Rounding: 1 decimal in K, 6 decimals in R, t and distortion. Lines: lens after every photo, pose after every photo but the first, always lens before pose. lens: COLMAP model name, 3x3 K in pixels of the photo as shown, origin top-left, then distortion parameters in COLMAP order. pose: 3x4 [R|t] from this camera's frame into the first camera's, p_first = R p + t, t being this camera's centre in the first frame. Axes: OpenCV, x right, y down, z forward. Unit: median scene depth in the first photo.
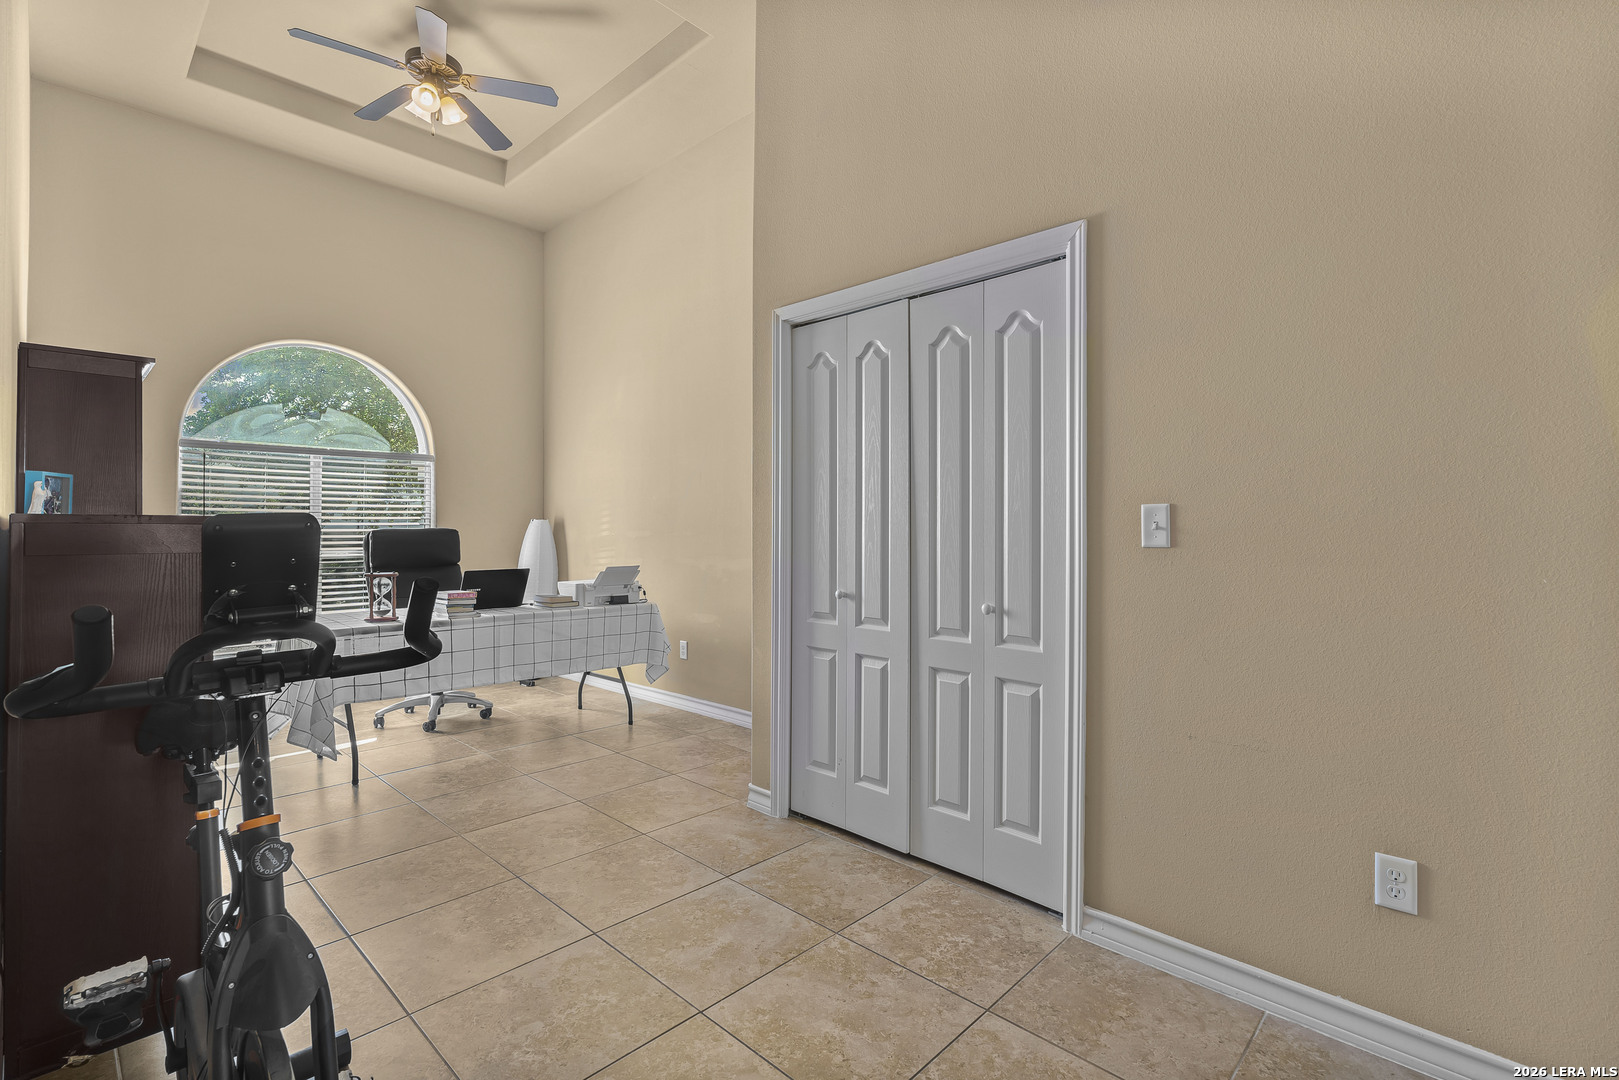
lens RADIAL K [[740.8, 0, 808.3], [0, 740.8, 534.7], [0, 0, 1]] dist [0.000337, 0.000011]
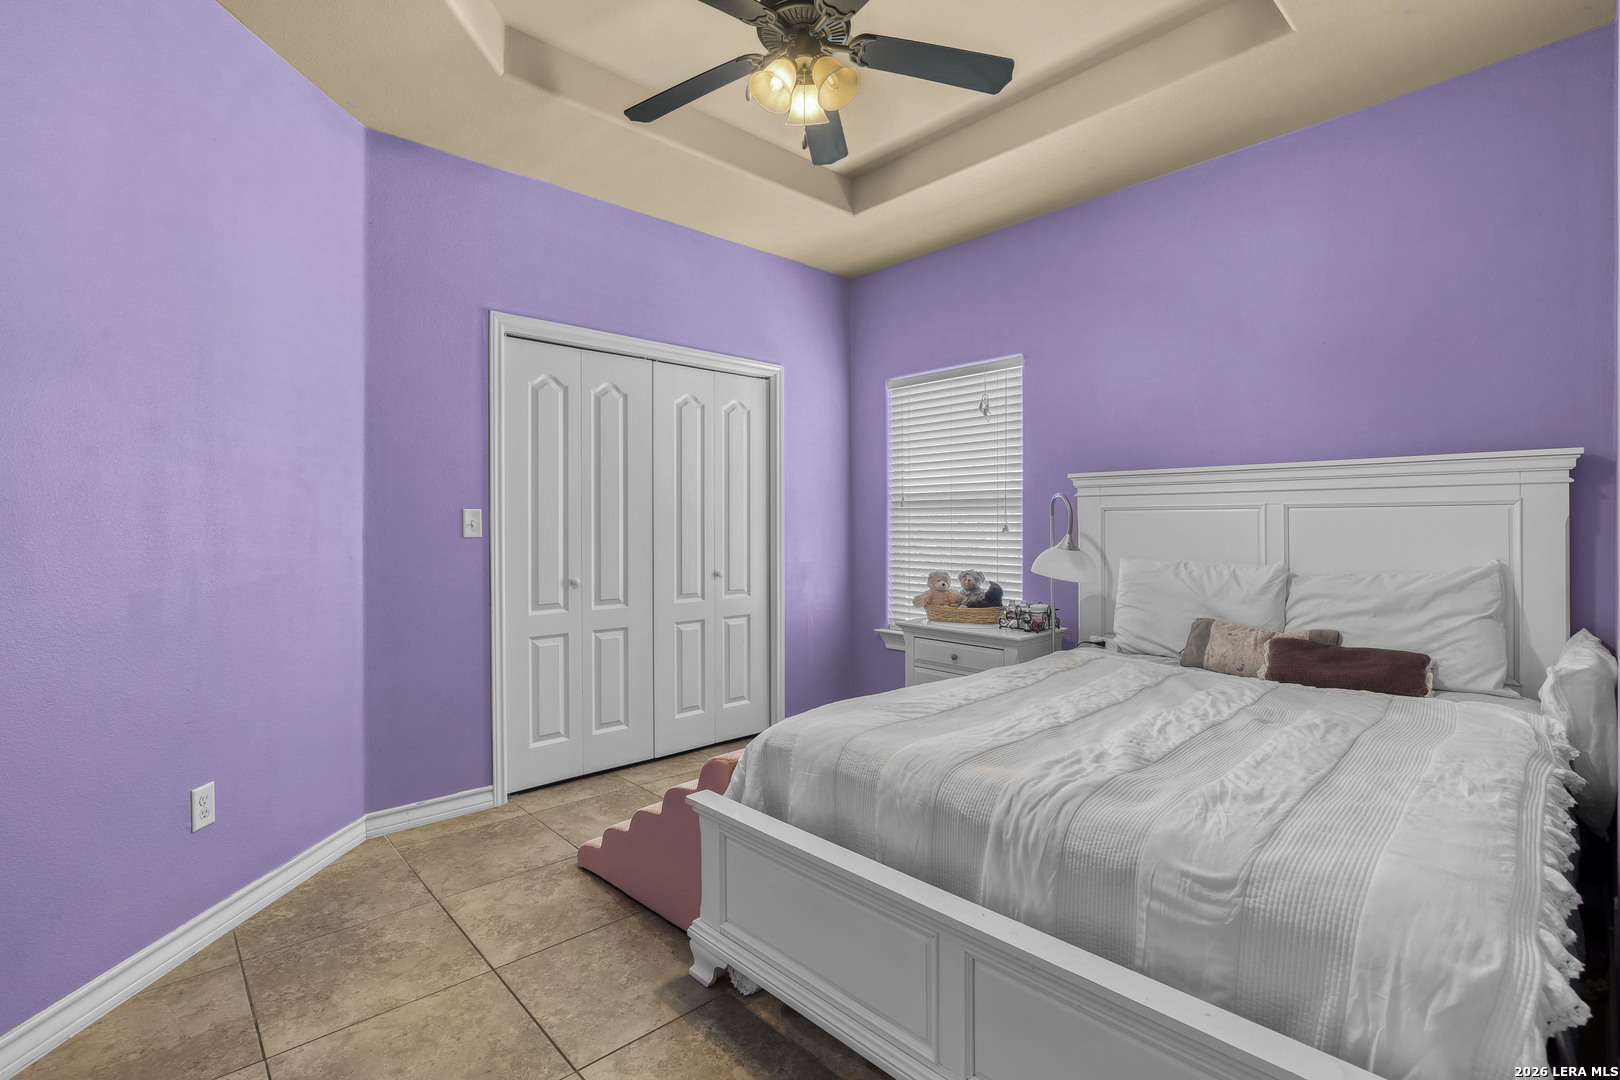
lens RADIAL K [[741.2, 0, 808.8], [0, 741.2, 530.7], [0, 0, 1]] dist [0.000337, 0.000011]
pose [[0.045875, -0.008712, 0.998909, -1.213519], [0.010738, 0.999909, 0.008227, -0.010841], [-0.998889, 0.010349, 0.045965, 0.681996]]
